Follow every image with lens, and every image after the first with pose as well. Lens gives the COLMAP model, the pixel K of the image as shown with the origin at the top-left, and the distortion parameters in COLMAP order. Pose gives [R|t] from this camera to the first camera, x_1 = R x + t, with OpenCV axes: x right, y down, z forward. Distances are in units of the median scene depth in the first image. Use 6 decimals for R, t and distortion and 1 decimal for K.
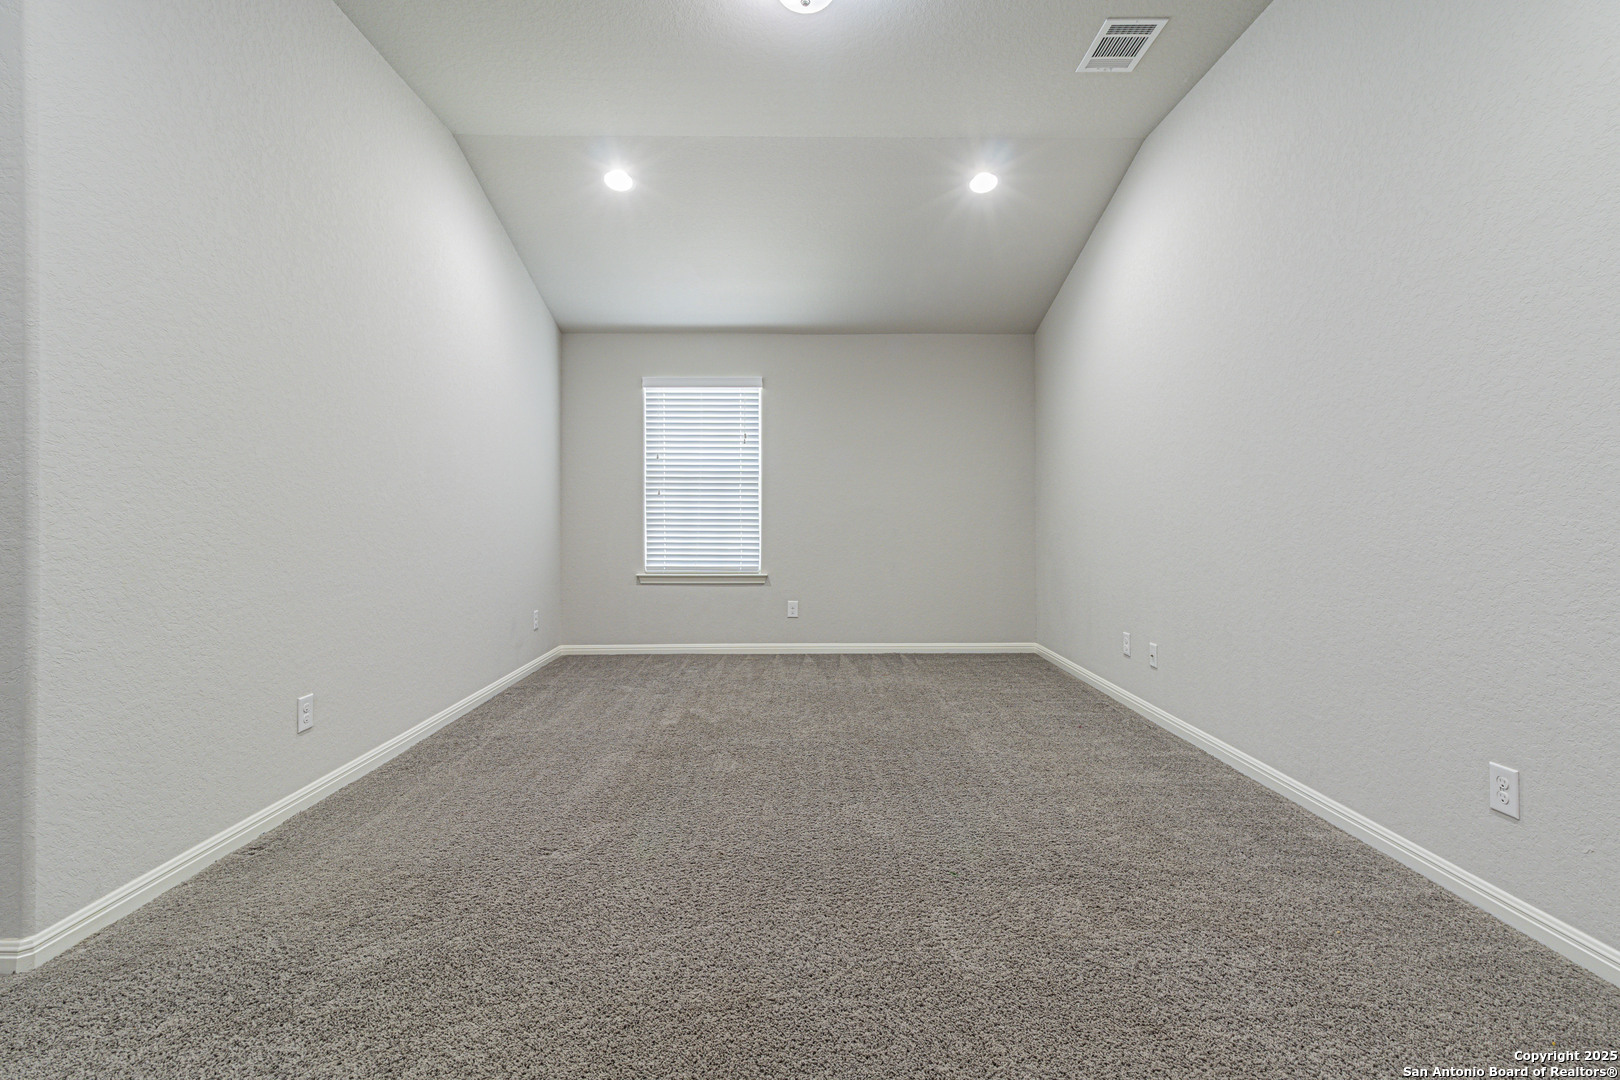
lens RADIAL K [[753.6, 0, 807.0], [0, 753.6, 509.9], [0, 0, 1]] dist [0.003213, 0.000255]
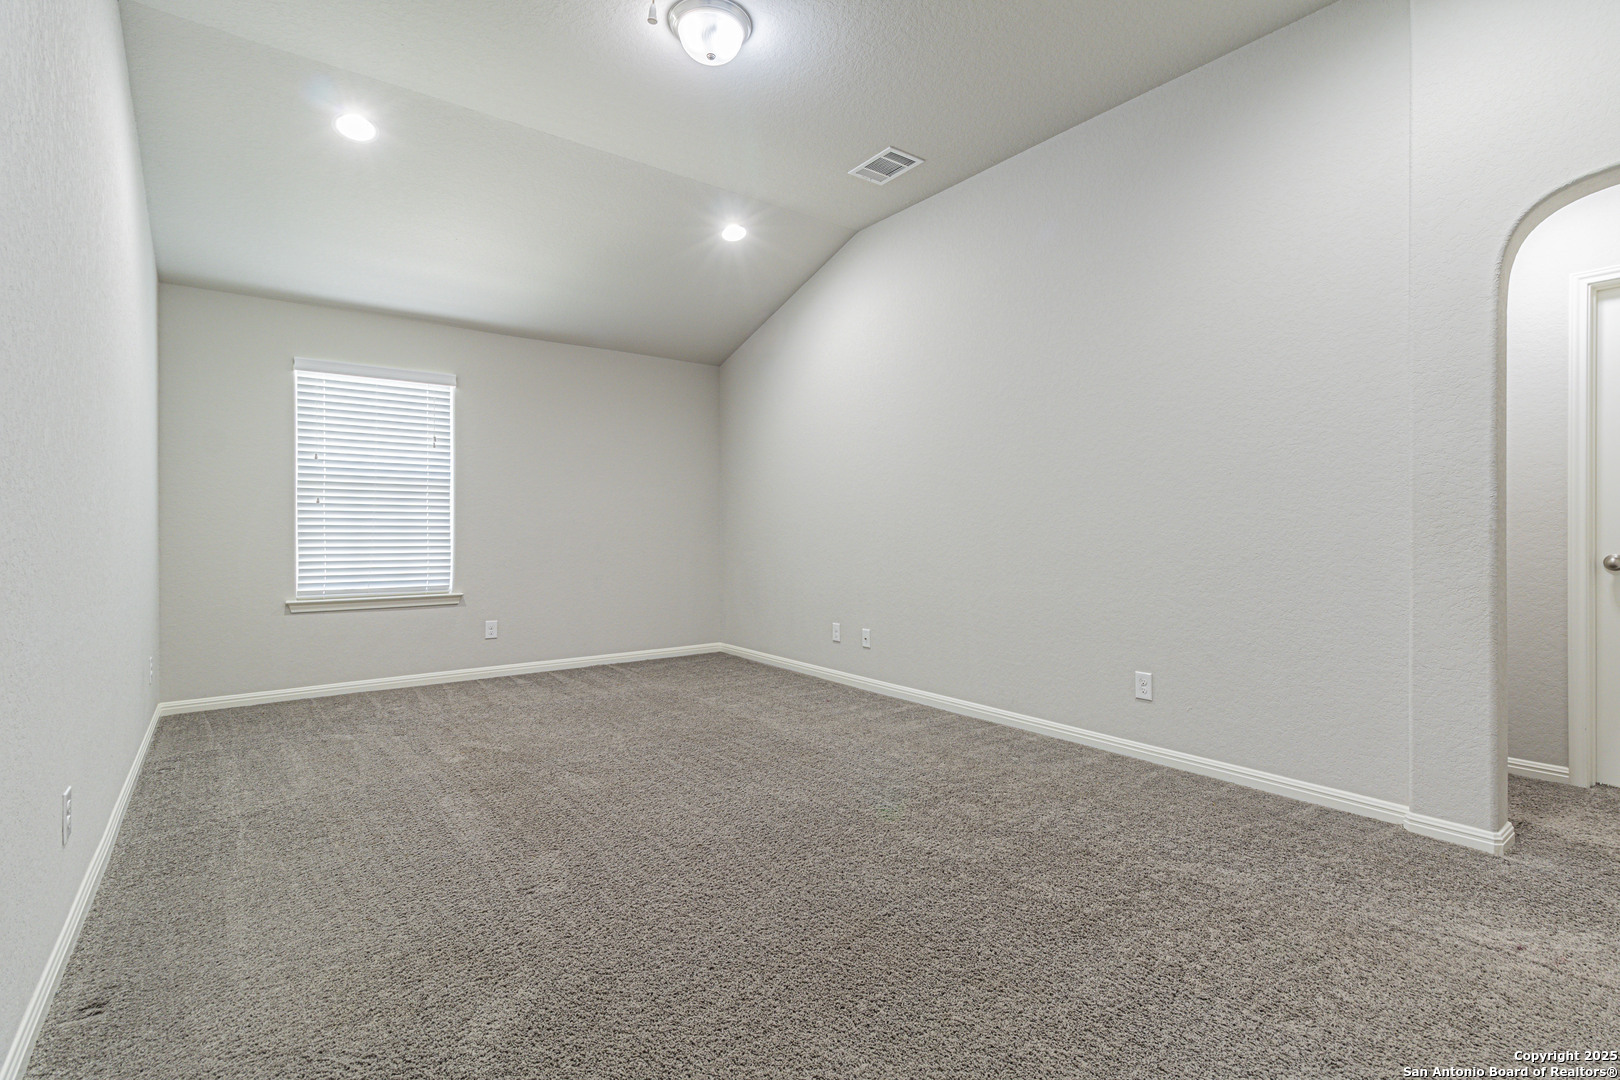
lens RADIAL K [[752.3, 0, 818.8], [0, 752.3, 522.5], [0, 0, 1]] dist [0.003806, 0.000576]
pose [[0.803151, 0.005131, 0.595754, -0.249243], [-0.005067, 0.999986, -0.001782, -0.000398], [-0.595754, -0.001588, 0.803165, 0.016508]]
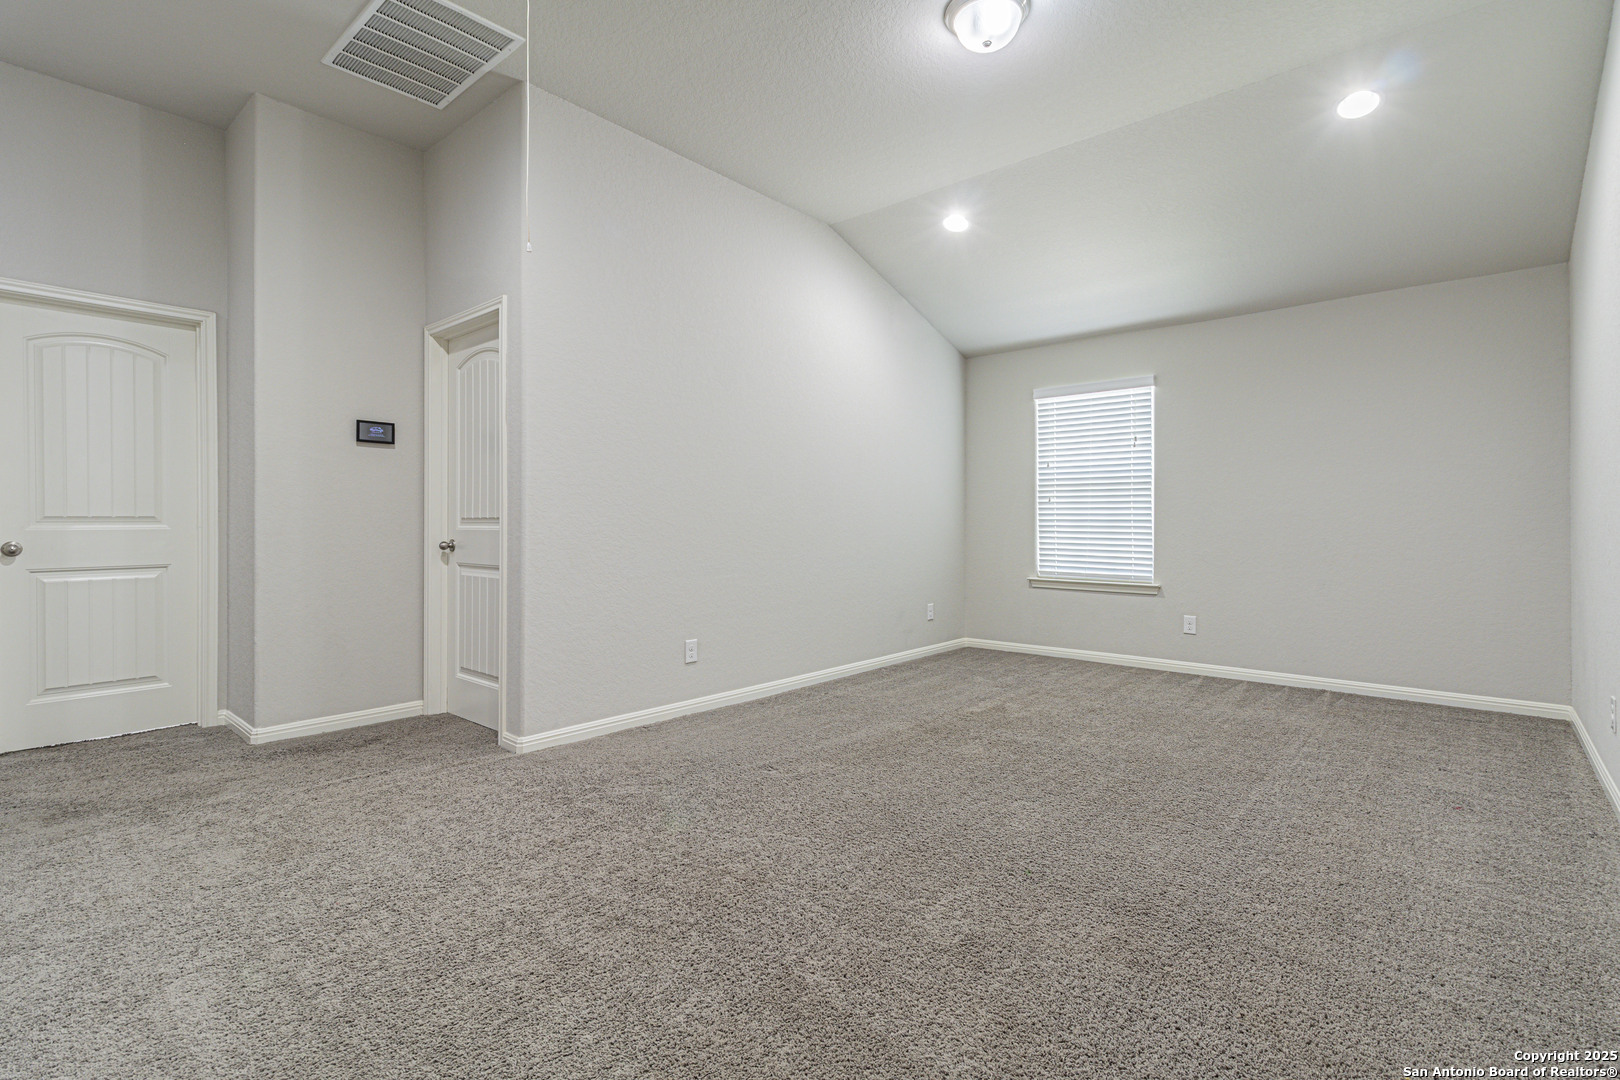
lens RADIAL K [[751.8, 0, 814.4], [0, 751.8, 513.8], [0, 0, 1]] dist [0.002287, 0.000417]
pose [[0.745802, -0.005889, -0.666142, 0.251371], [0.002856, 0.999980, -0.005643, 0.001182], [0.666162, 0.002306, 0.745803, 0.018241]]
